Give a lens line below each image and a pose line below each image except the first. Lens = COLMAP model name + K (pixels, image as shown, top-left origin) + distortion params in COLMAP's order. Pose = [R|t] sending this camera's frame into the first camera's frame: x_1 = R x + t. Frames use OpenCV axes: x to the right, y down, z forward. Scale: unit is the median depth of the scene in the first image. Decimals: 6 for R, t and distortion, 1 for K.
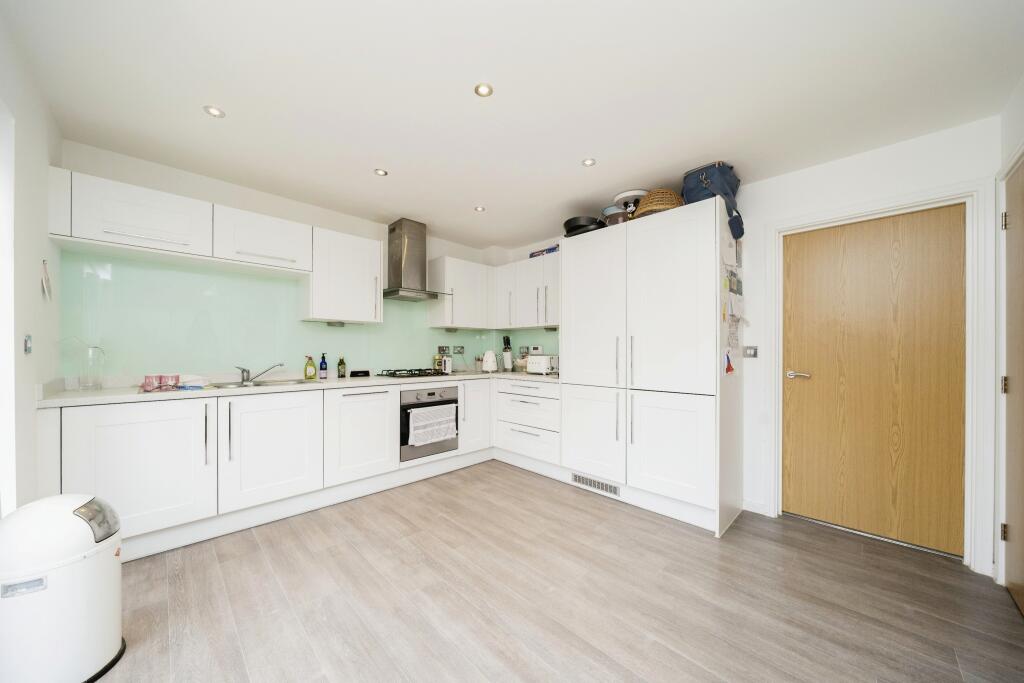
lens RADIAL K [[353.6, 0, 522.1], [0, 353.6, 349.8], [0, 0, 1]] dist [-0.008531, -0.000363]
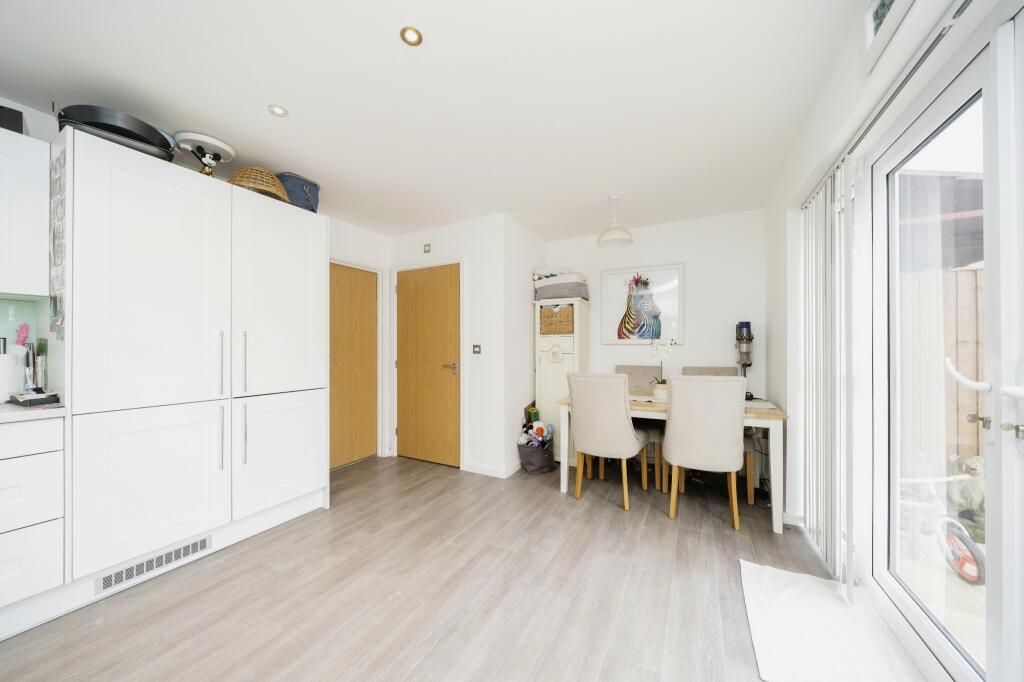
lens RADIAL K [[353.6, 0, 484.5], [0, 353.6, 349.1], [0, 0, 1]] dist [-0.008531, -0.000363]
pose [[-0.232317, -0.003821, 0.972633, -0.556938], [0.000109, 0.999992, 0.003955, -0.002176], [-0.972640, 0.001025, -0.232314, 0.602191]]
